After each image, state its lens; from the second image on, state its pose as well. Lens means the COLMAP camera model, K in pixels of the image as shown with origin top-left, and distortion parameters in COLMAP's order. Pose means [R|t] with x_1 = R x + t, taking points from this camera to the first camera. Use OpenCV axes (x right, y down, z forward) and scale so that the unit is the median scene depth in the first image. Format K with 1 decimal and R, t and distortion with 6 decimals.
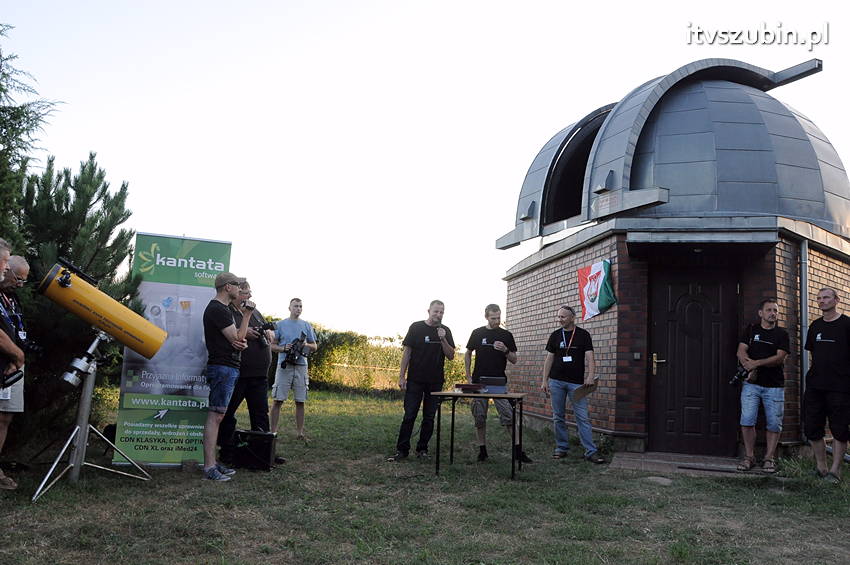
lens RADIAL K [[661.8, 0, 428.9], [0, 661.8, 285.5], [0, 0, 1]] dist [-0.156519, 0.125537]
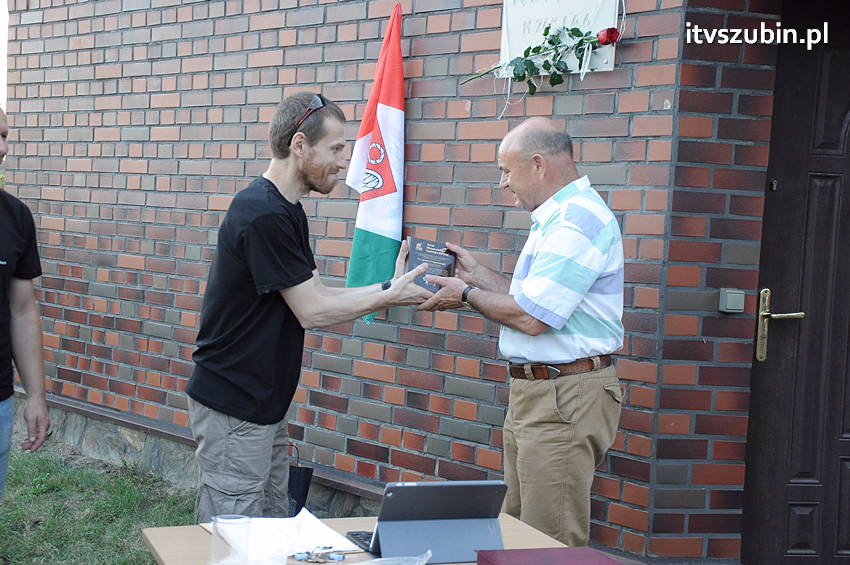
lens RADIAL K [[1283.5, 0, 422.9], [0, 1283.5, 284.8], [0, 0, 1]] dist [0.140591, 0.635864]
pose [[0.833556, -0.030911, 0.551570, -0.097841], [-0.082071, 0.980425, 0.178974, 0.010447], [-0.546305, -0.194453, 0.814702, 0.565684]]
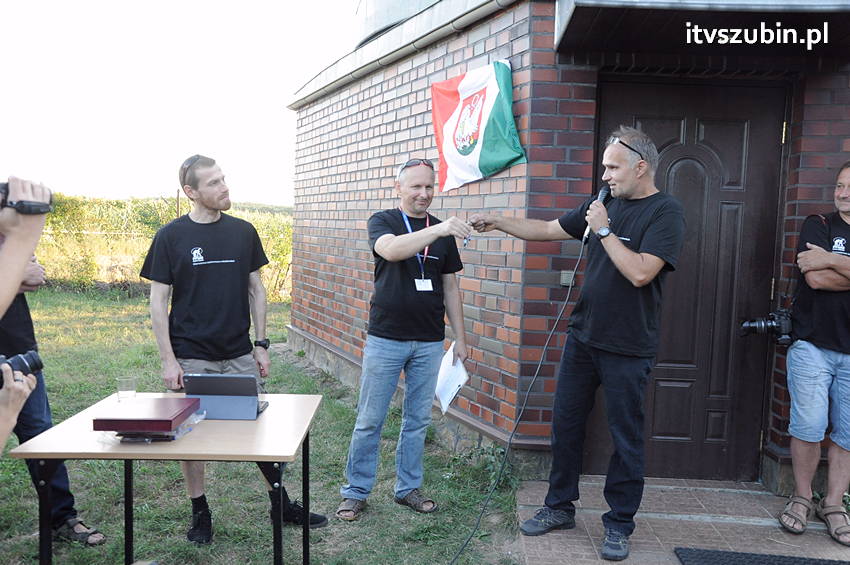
lens RADIAL K [[764.2, 0, 425.0], [0, 764.2, 282.5], [0, 0, 1]] dist [-0.059423, 0.015838]
pose [[0.966322, -0.032867, 0.255227, 0.081248], [-0.020184, 0.979075, 0.202498, 0.005410], [-0.256542, -0.200829, 0.945438, 0.482217]]
